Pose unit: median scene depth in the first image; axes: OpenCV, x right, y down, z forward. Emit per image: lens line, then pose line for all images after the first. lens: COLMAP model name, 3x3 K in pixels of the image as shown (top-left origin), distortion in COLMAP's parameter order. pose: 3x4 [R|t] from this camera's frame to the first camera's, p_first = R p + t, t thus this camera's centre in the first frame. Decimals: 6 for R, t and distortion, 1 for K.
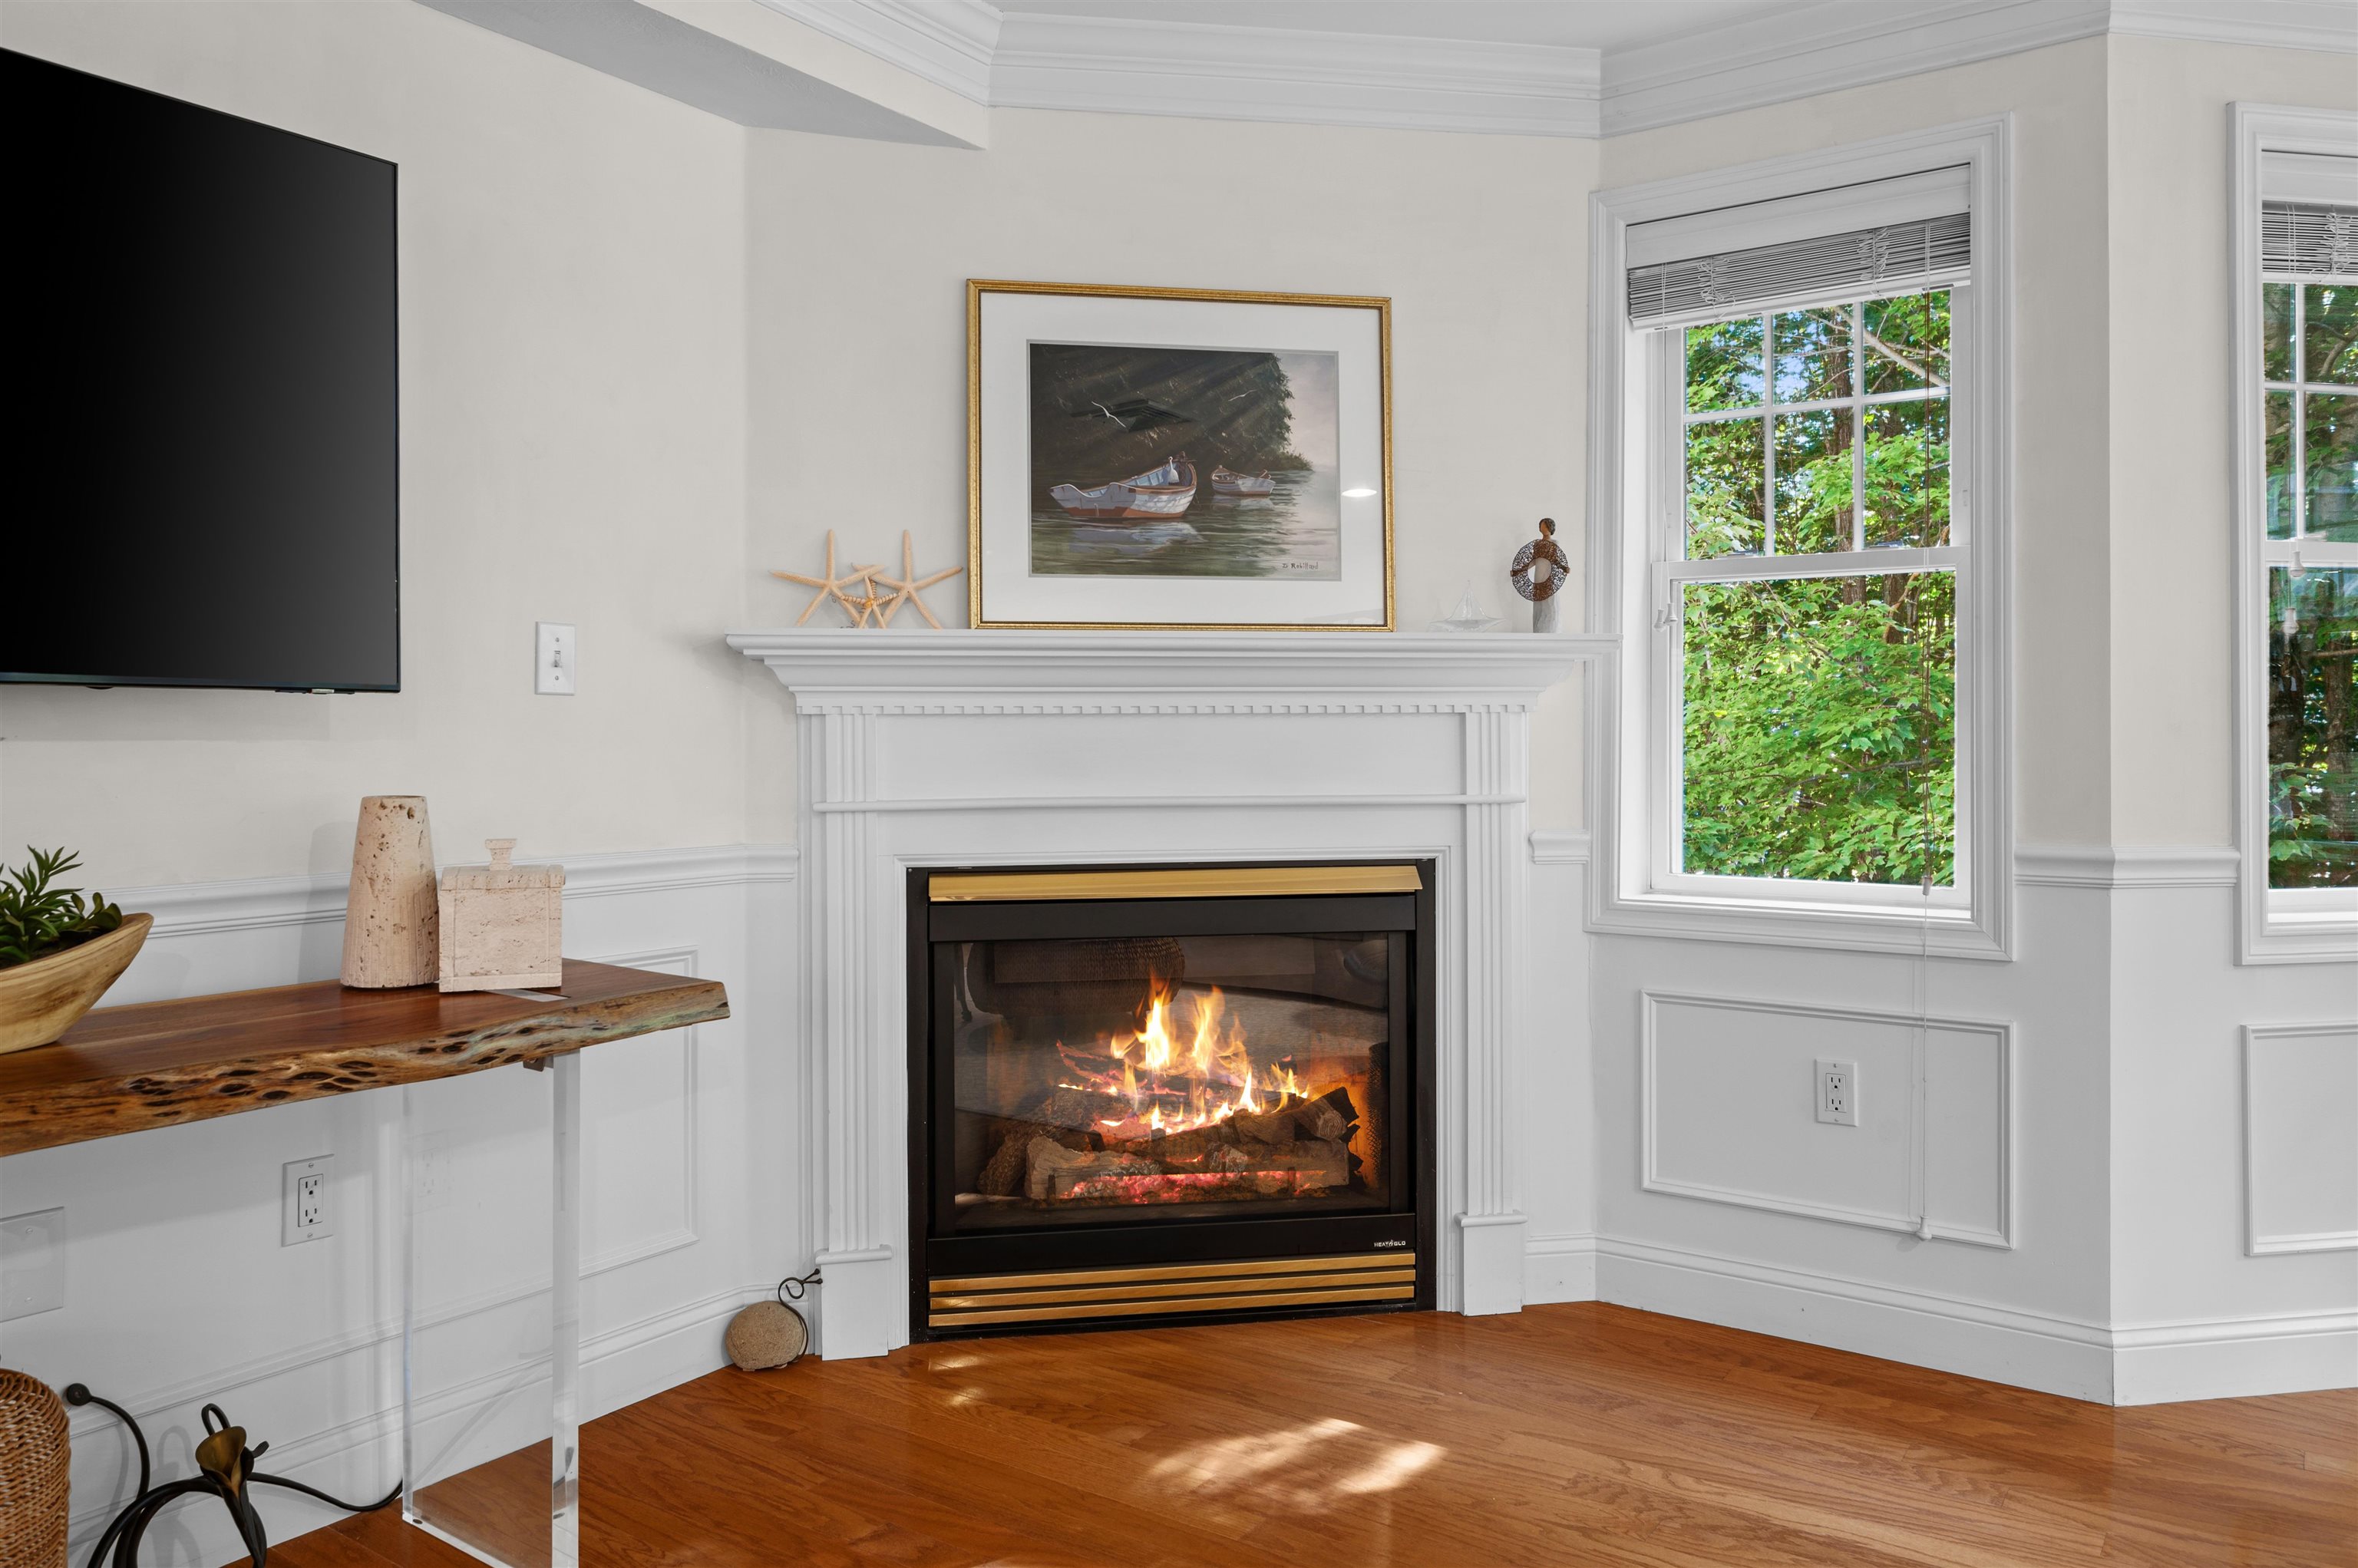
lens RADIAL K [[1598.4, 0, 1188.4], [0, 1598.4, 743.9], [0, 0, 1]] dist [-0.007546, -0.000160]
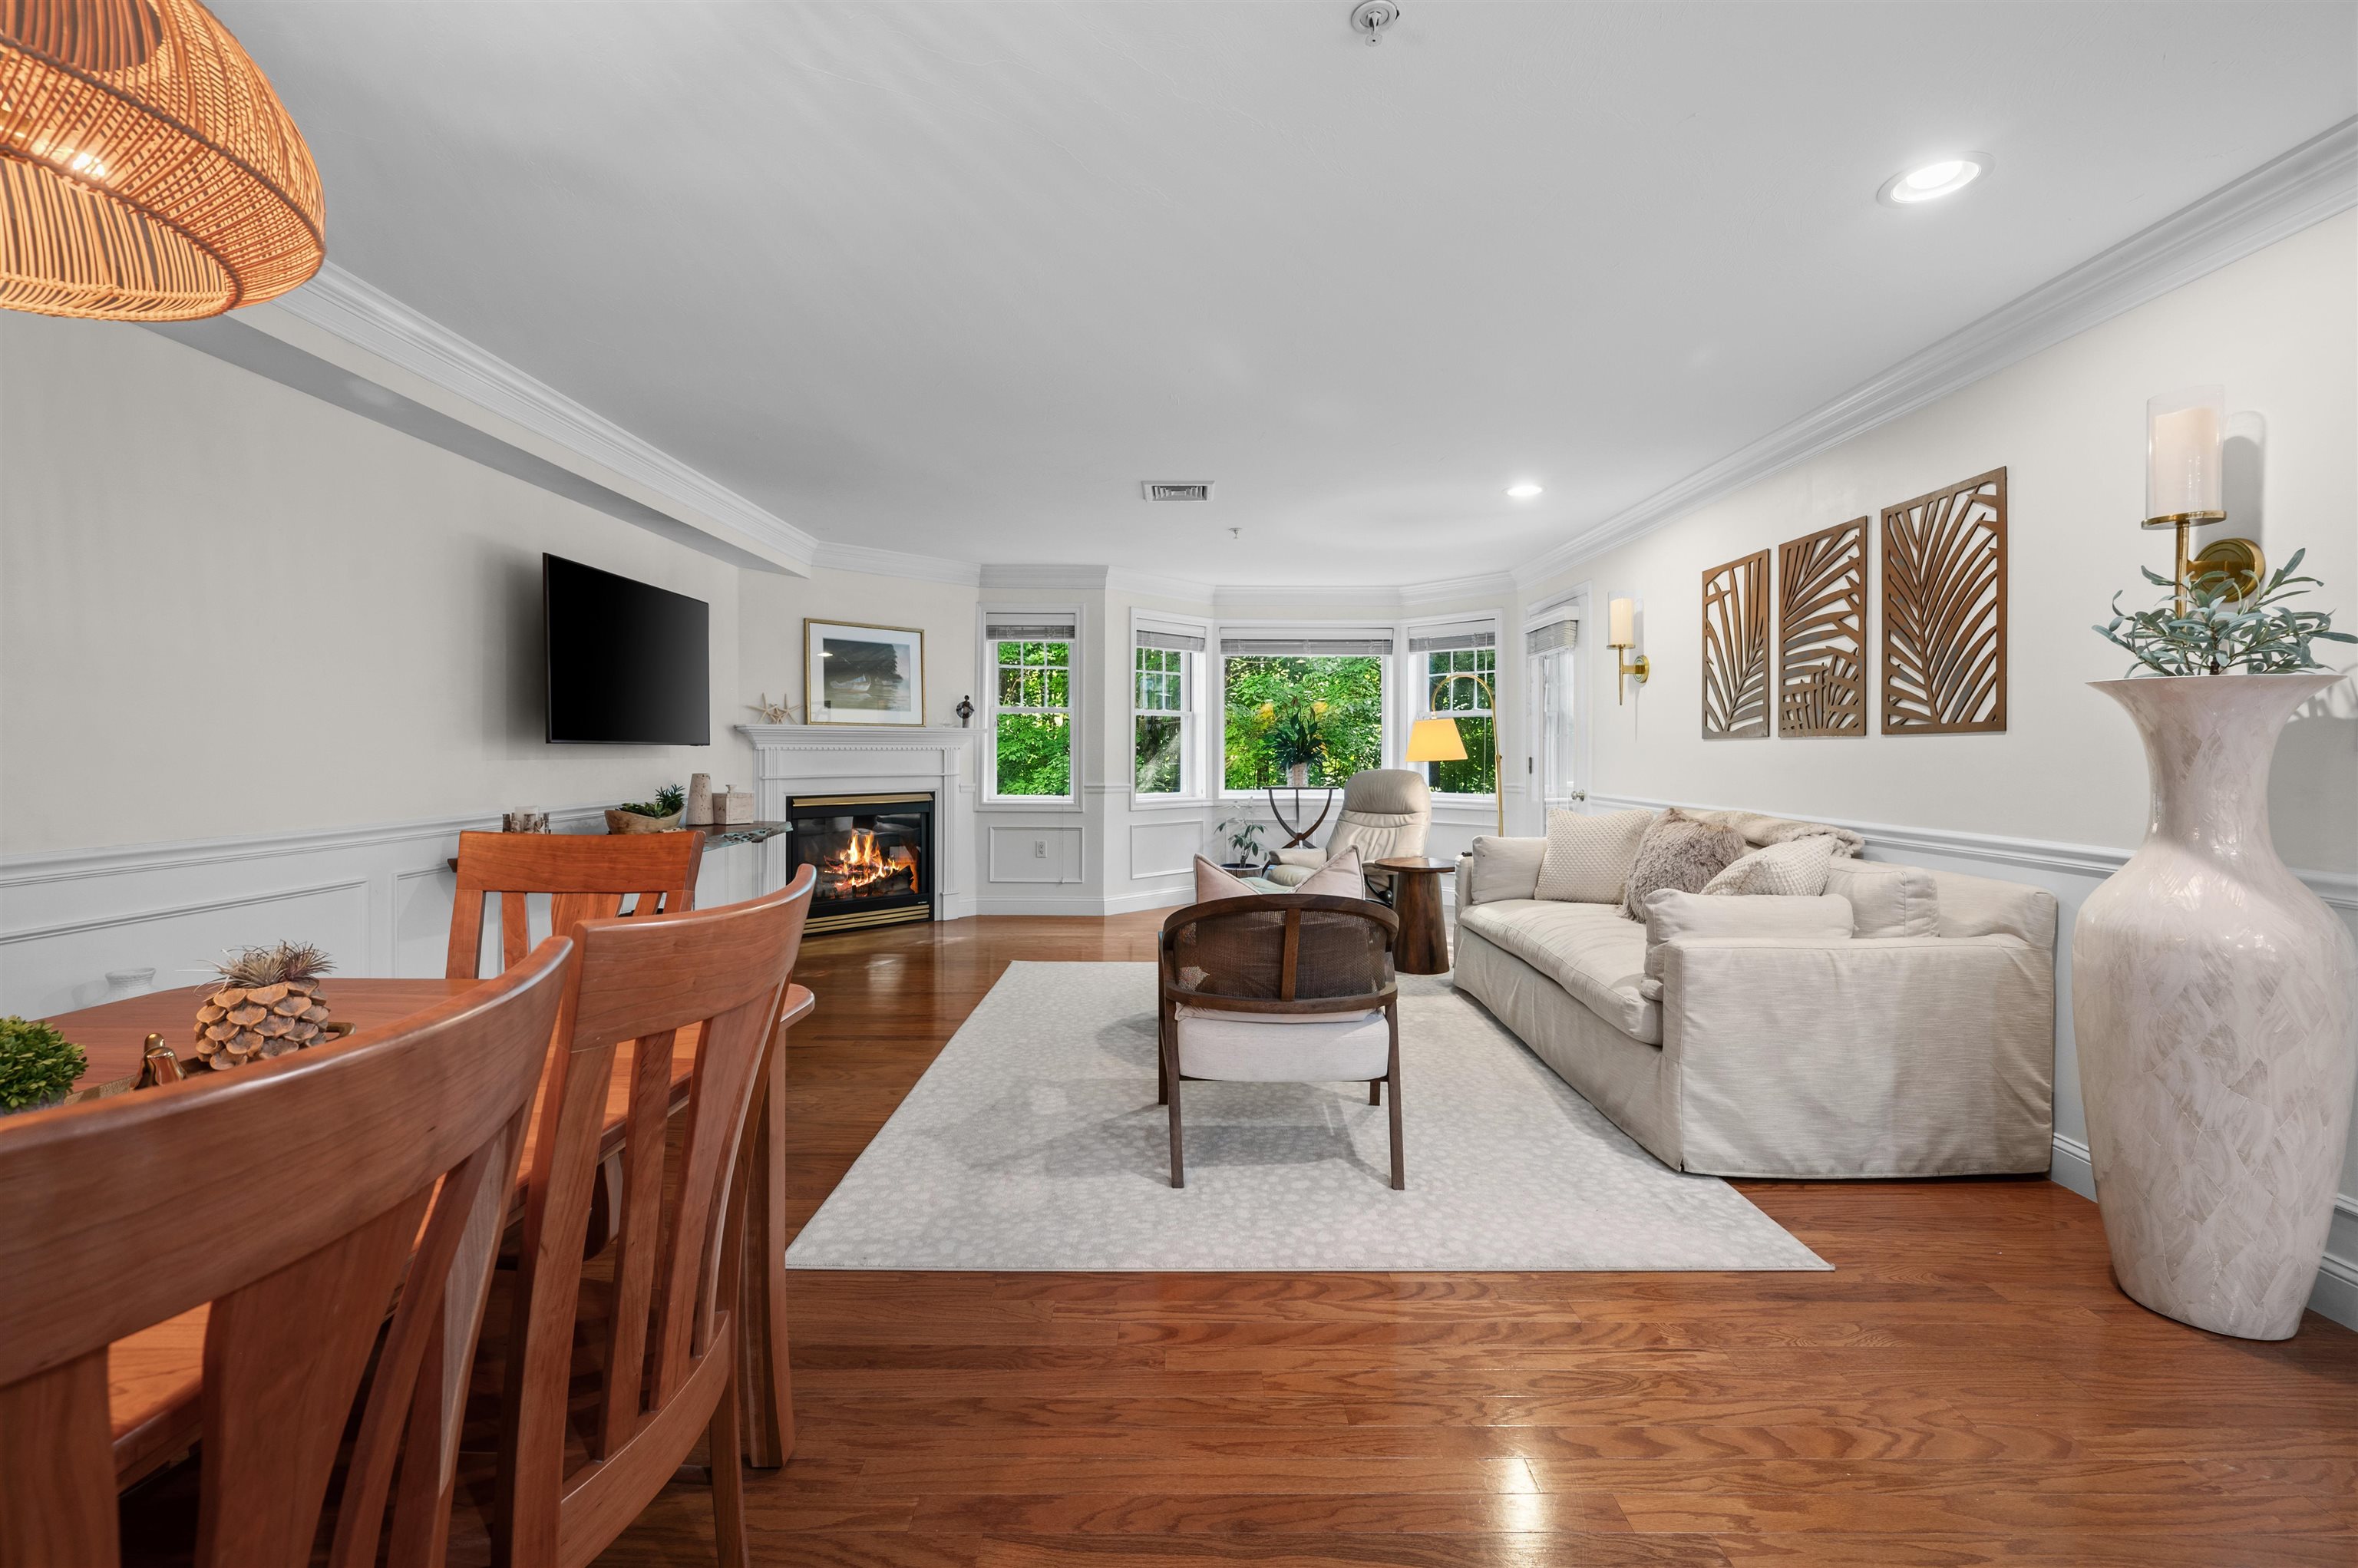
lens RADIAL K [[1007.7, 0, 1181.5], [0, 1007.7, 768.9], [0, 0, 1]] dist [-0.000356, -0.000016]
pose [[0.819259, -0.004578, 0.573406, -0.677891], [-0.007877, 0.999784, 0.019236, -0.024480], [-0.573370, -0.020276, 0.819046, -1.129372]]
